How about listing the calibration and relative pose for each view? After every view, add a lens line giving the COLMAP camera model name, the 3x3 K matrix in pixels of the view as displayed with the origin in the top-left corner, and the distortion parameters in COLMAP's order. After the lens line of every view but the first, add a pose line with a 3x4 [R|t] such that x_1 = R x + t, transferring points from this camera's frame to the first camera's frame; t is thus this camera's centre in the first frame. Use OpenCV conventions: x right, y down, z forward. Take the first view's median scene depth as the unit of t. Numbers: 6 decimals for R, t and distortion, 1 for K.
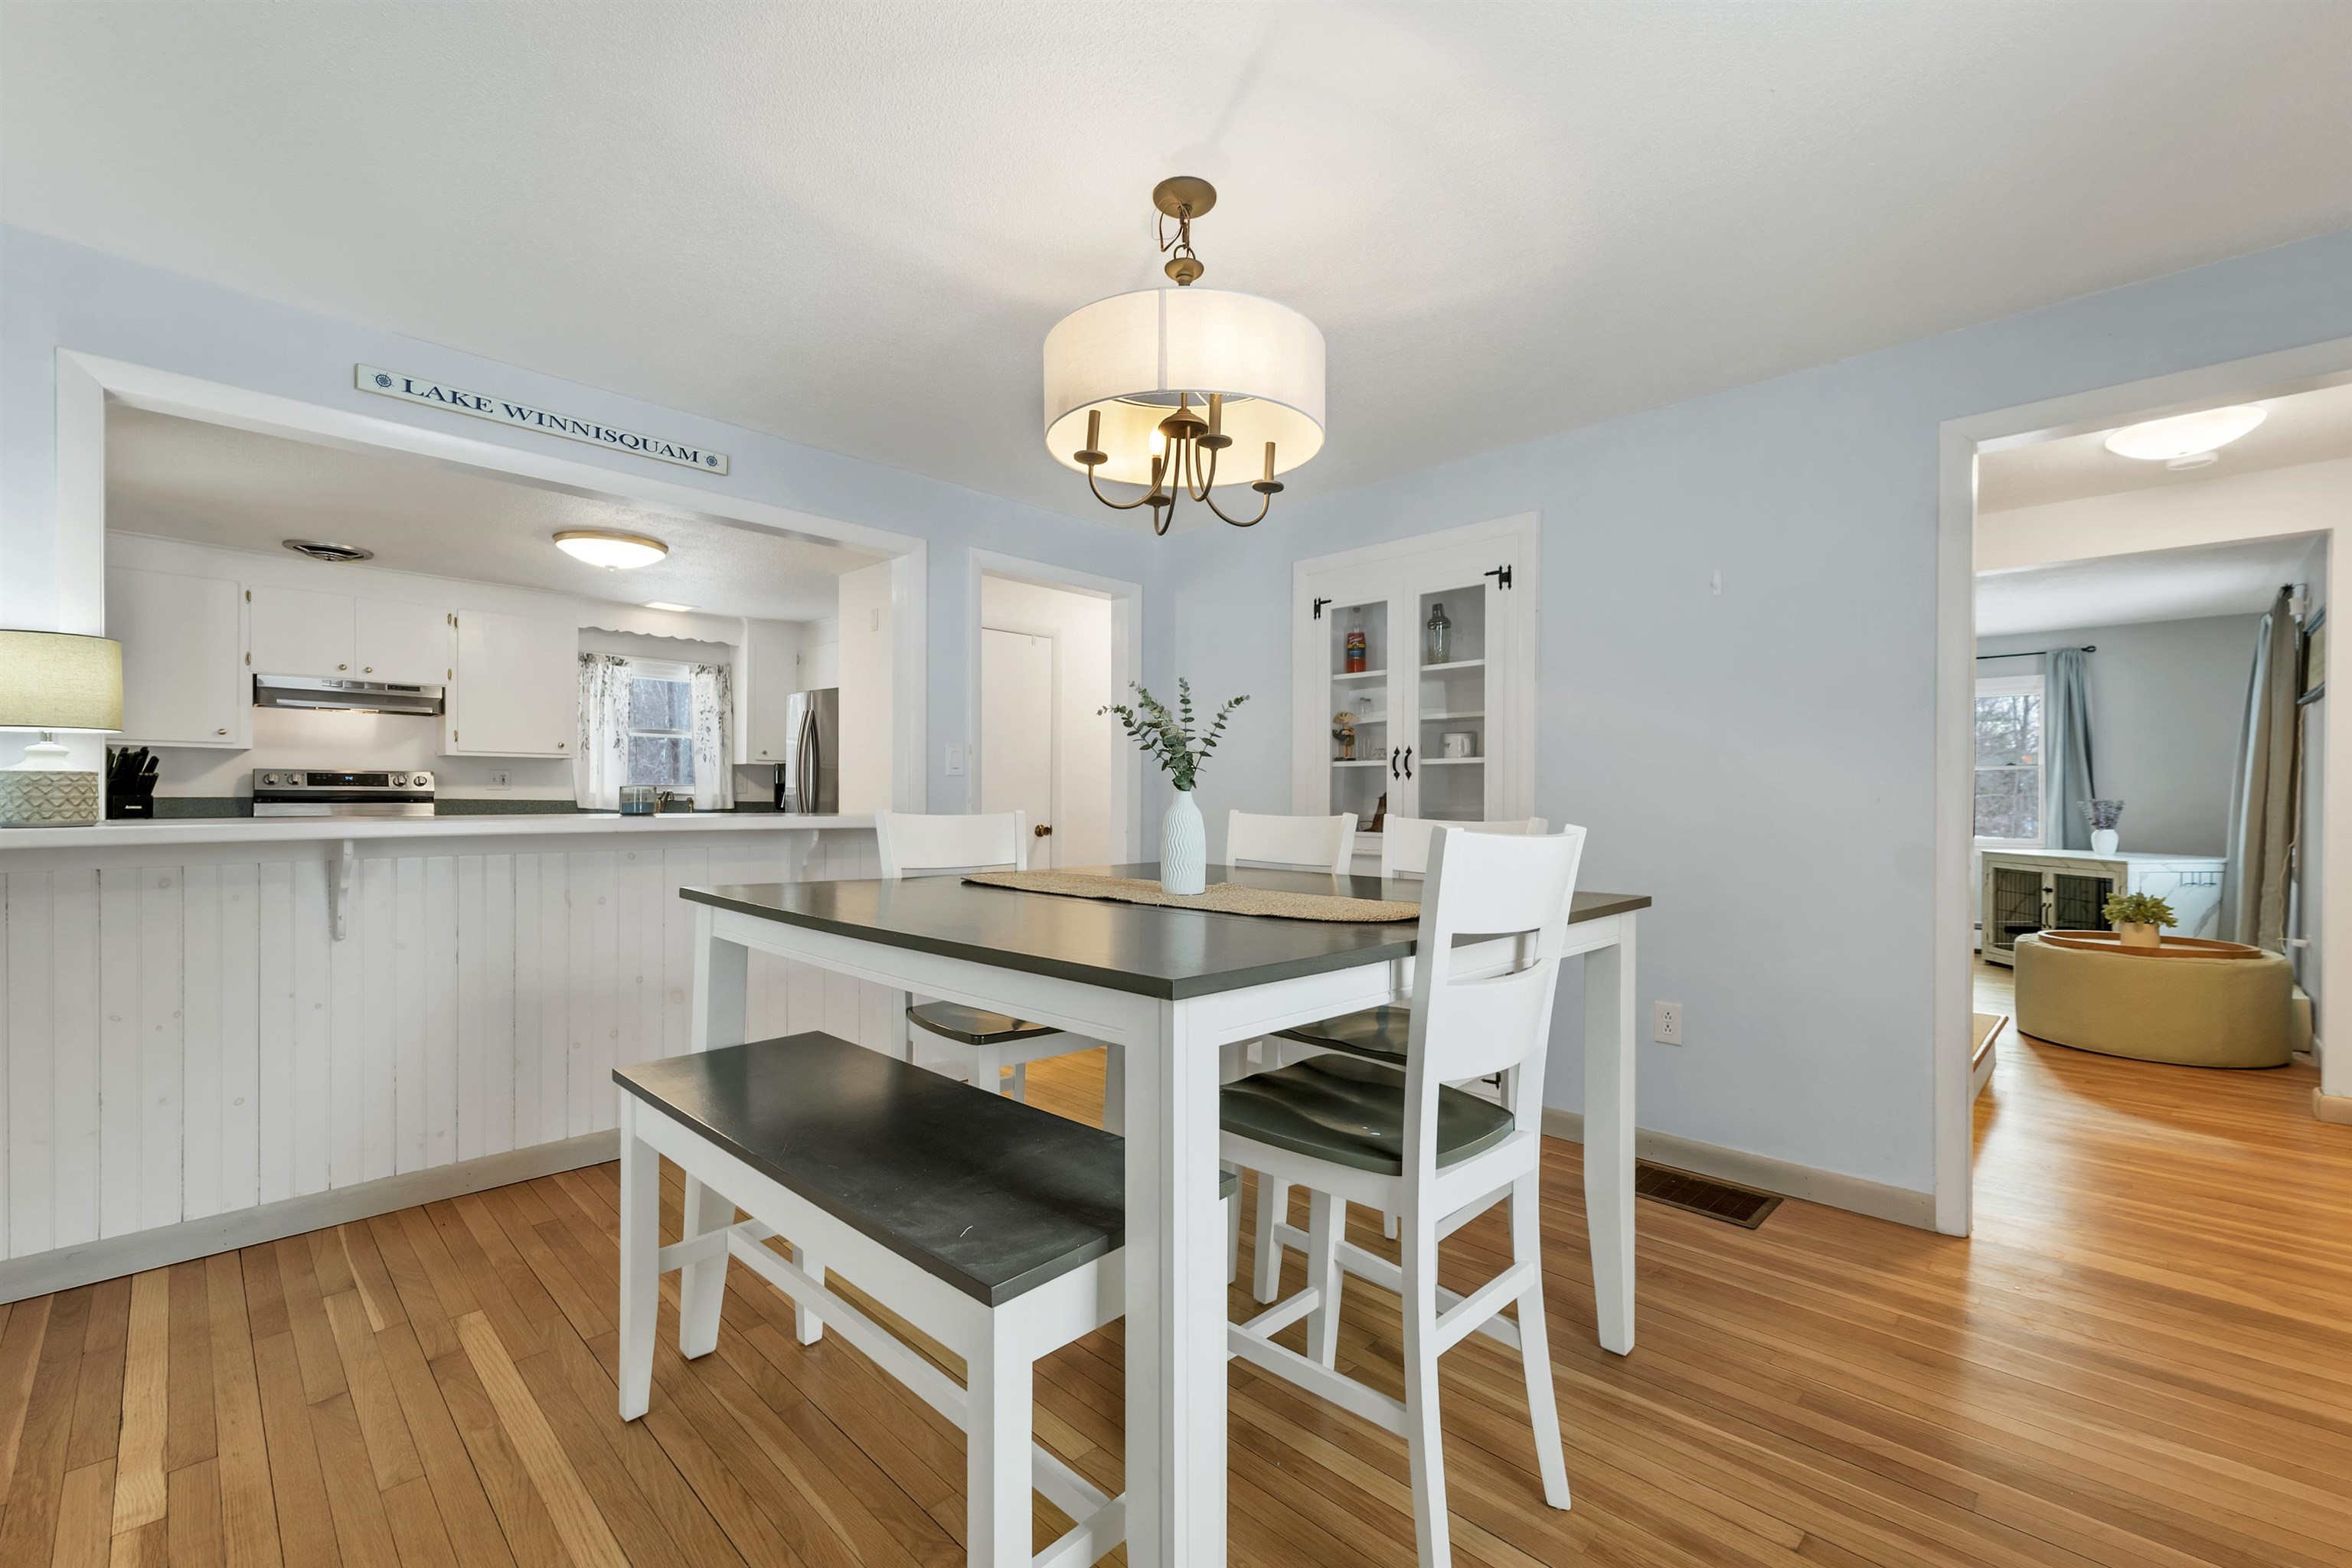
lens RADIAL K [[979.9, 0, 1166.6], [0, 979.9, 803.5], [0, 0, 1]] dist [0.001416, 0.000375]
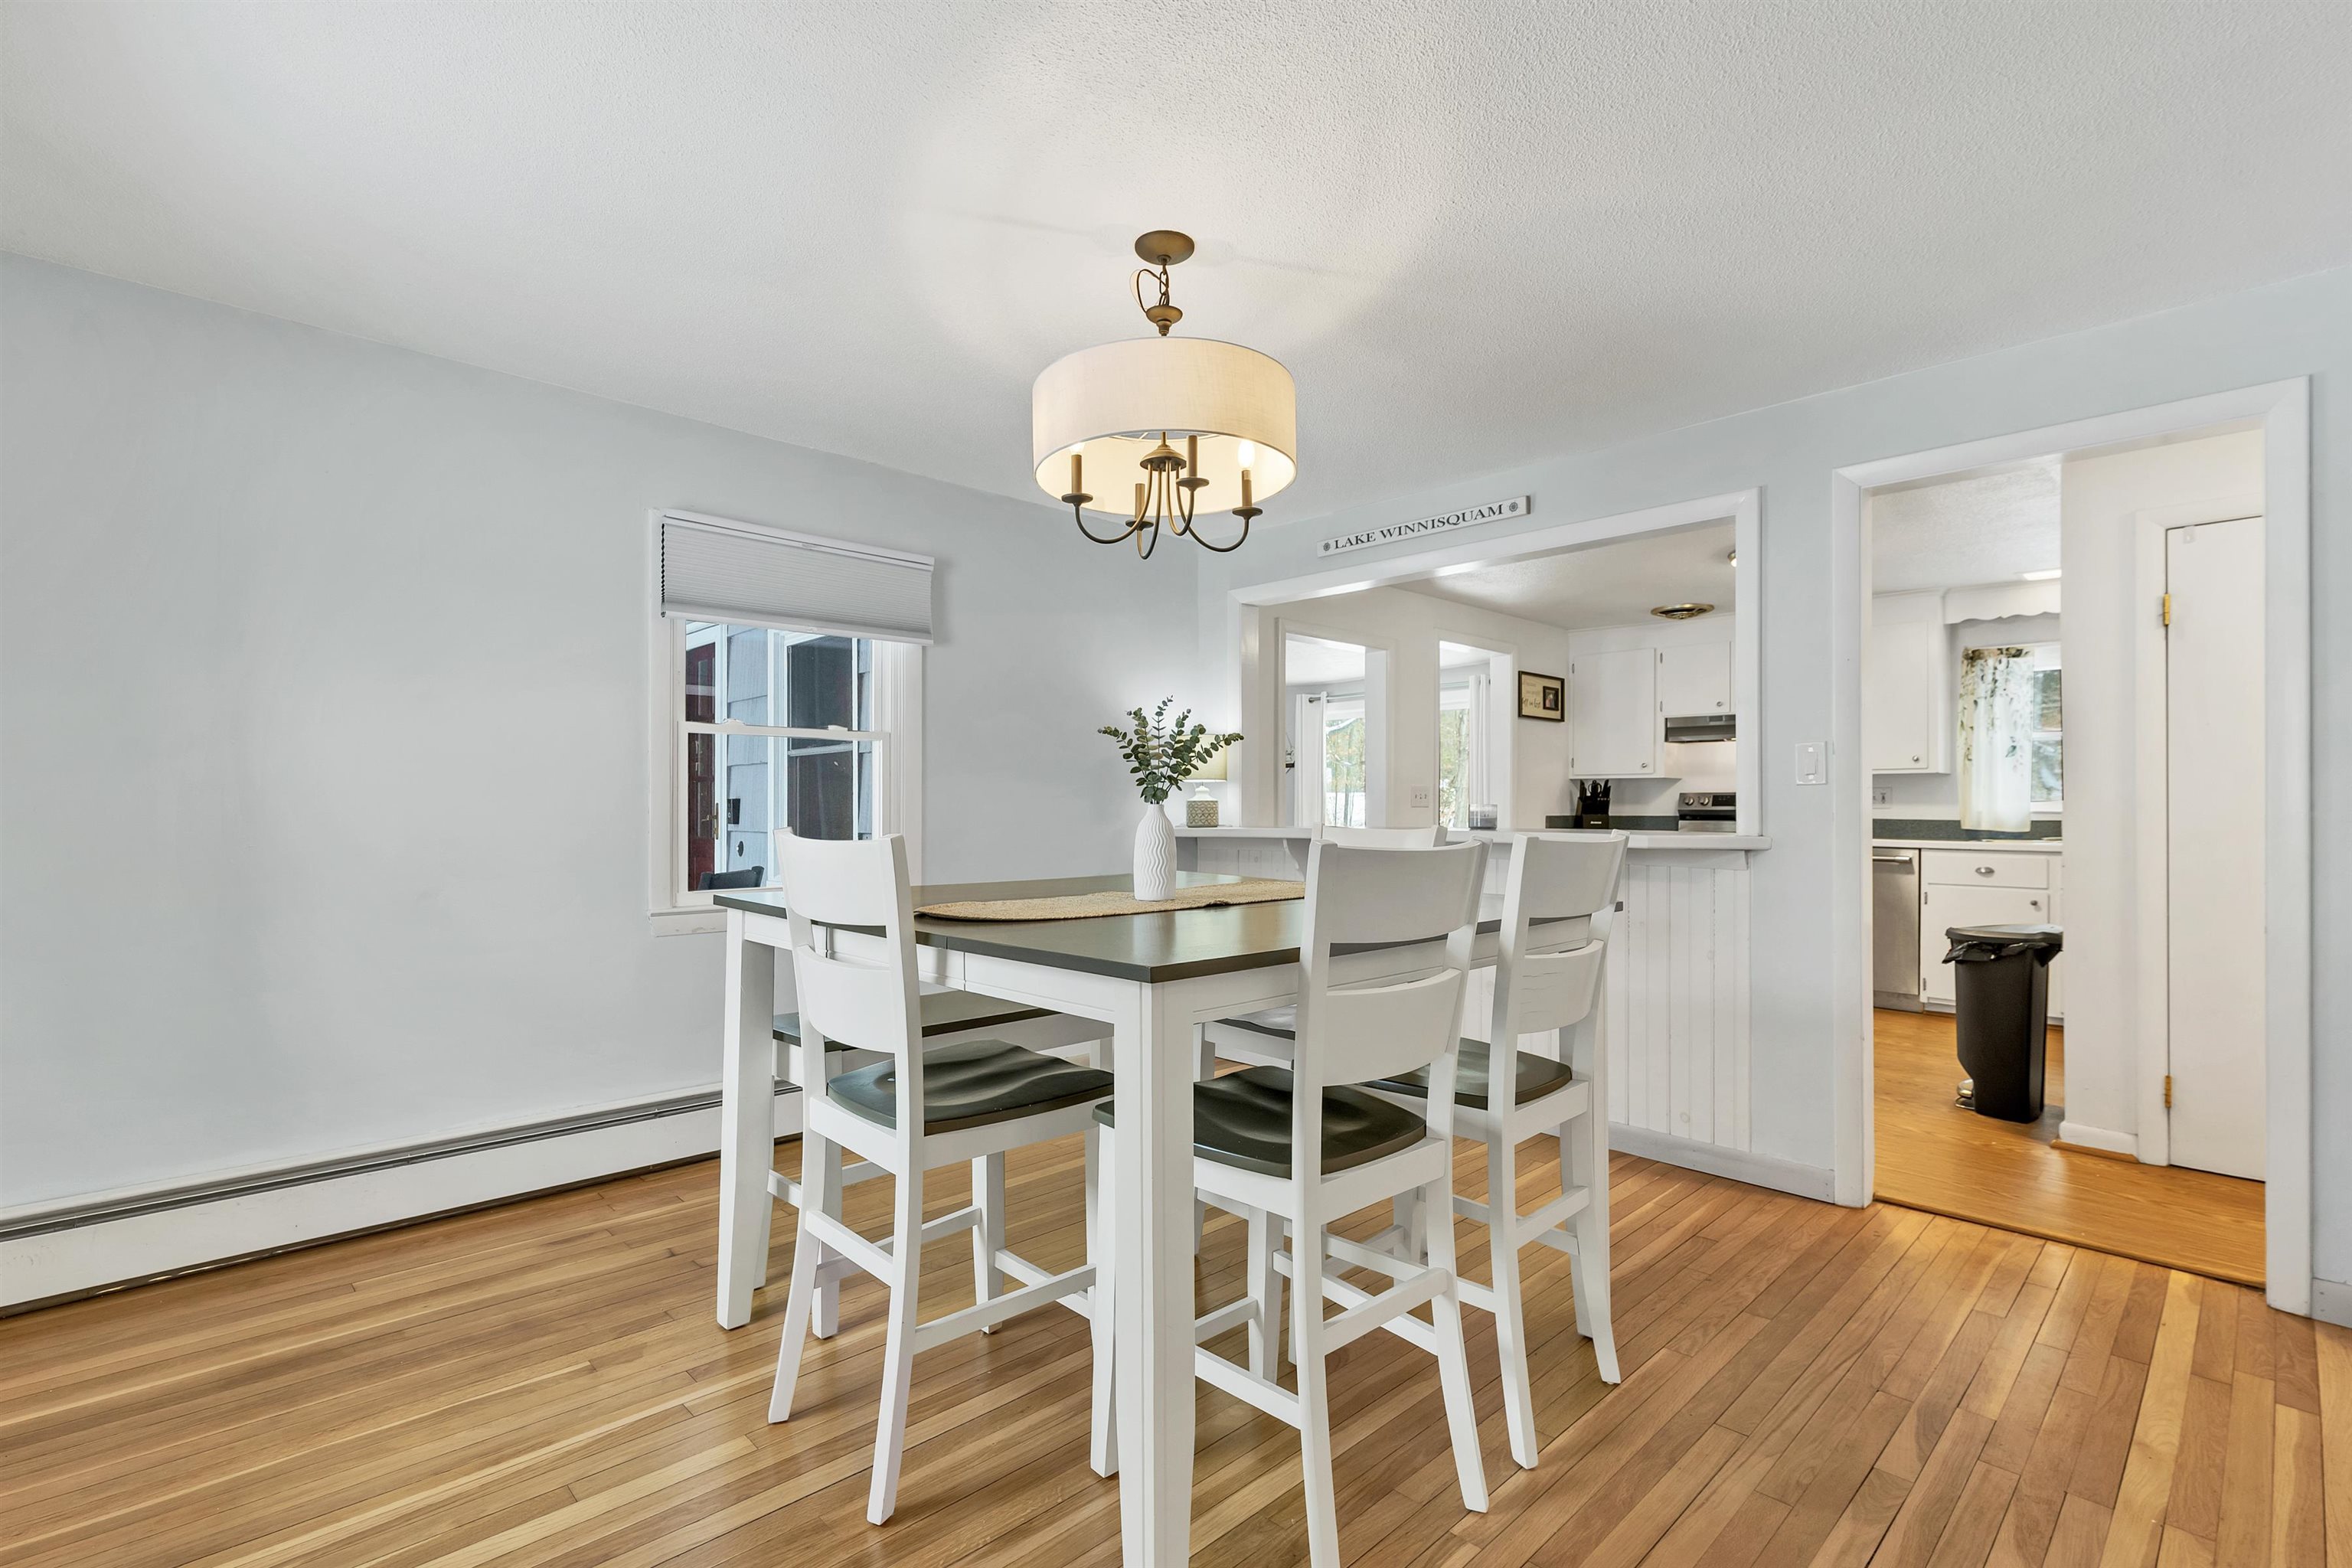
lens RADIAL K [[1126.0, 0, 1181.3], [0, 1126.0, 788.8], [0, 0, 1]] dist [-0.000003, 0.000551]
pose [[-0.046040, -0.026772, -0.998581, 0.420784], [-0.015159, 0.999544, -0.026099, 0.005029], [0.998825, 0.013936, -0.046425, 0.350840]]
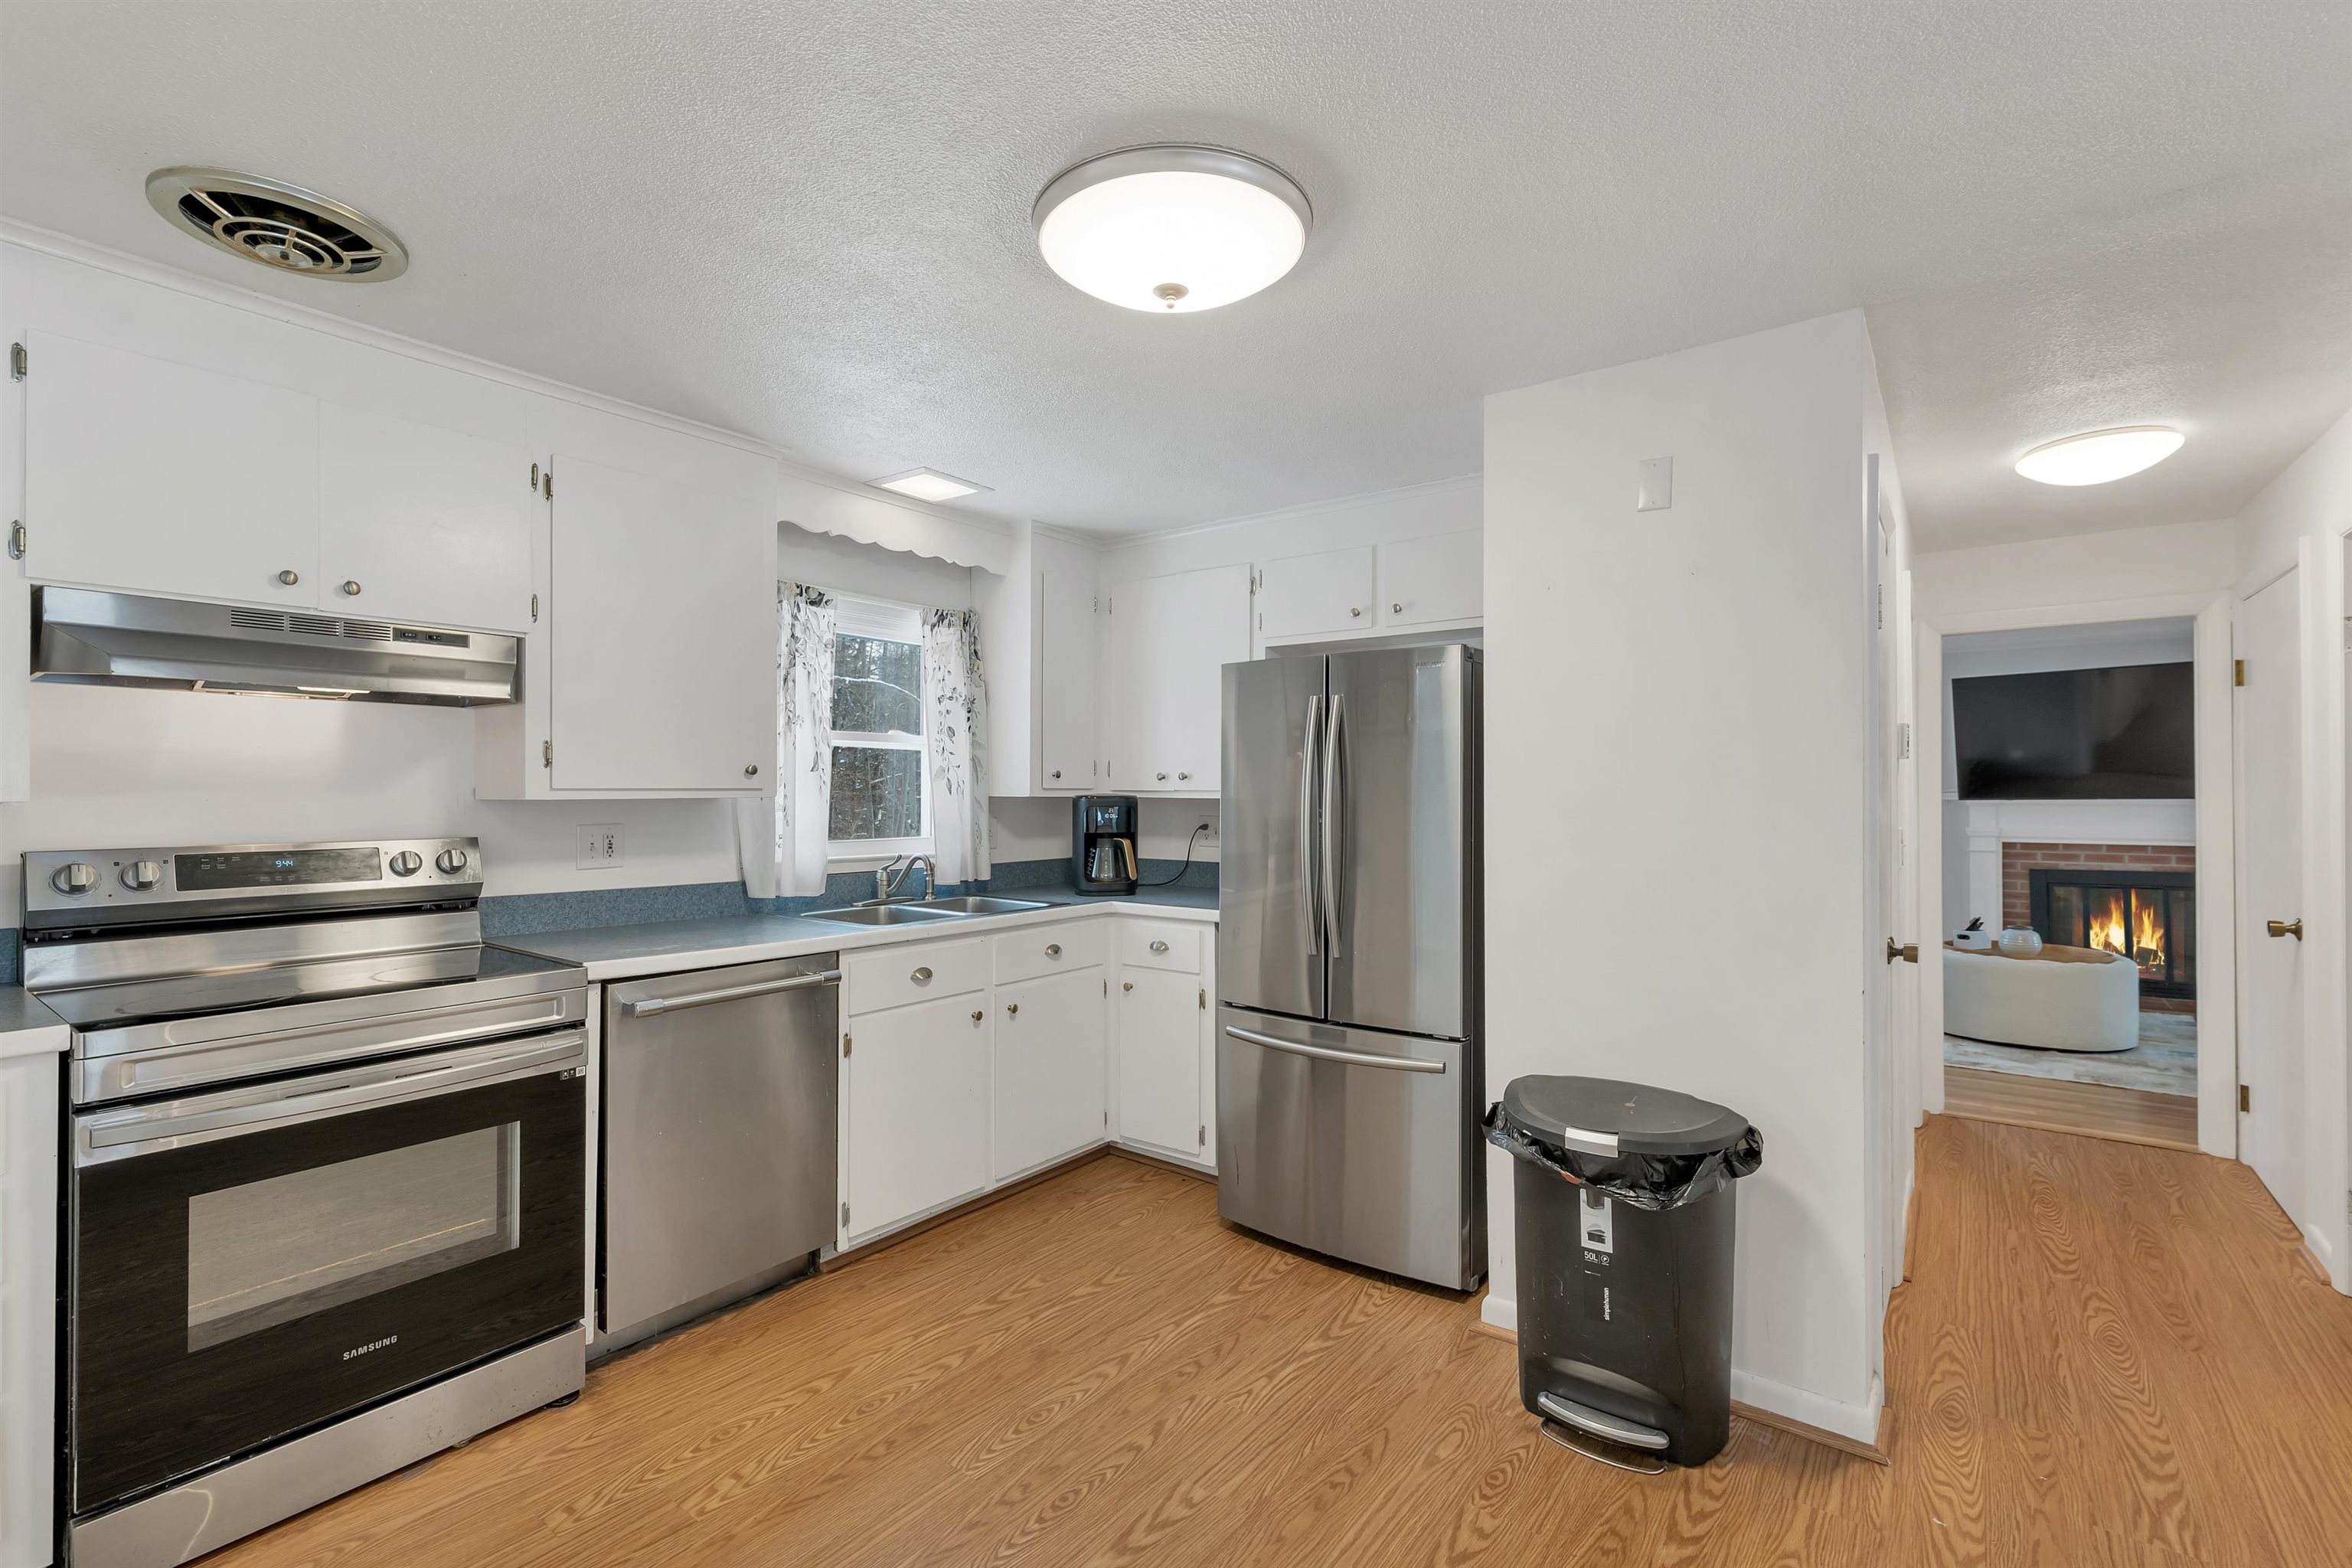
lens RADIAL K [[1073.3, 0, 1181.8], [0, 1073.3, 788.0], [0, 0, 1]] dist [0.004076, 0.000160]
pose [[0.992618, -0.005258, 0.121171, -0.447592], [0.006727, 0.999909, -0.011716, -0.041311], [-0.121098, 0.012445, 0.992563, 0.446865]]
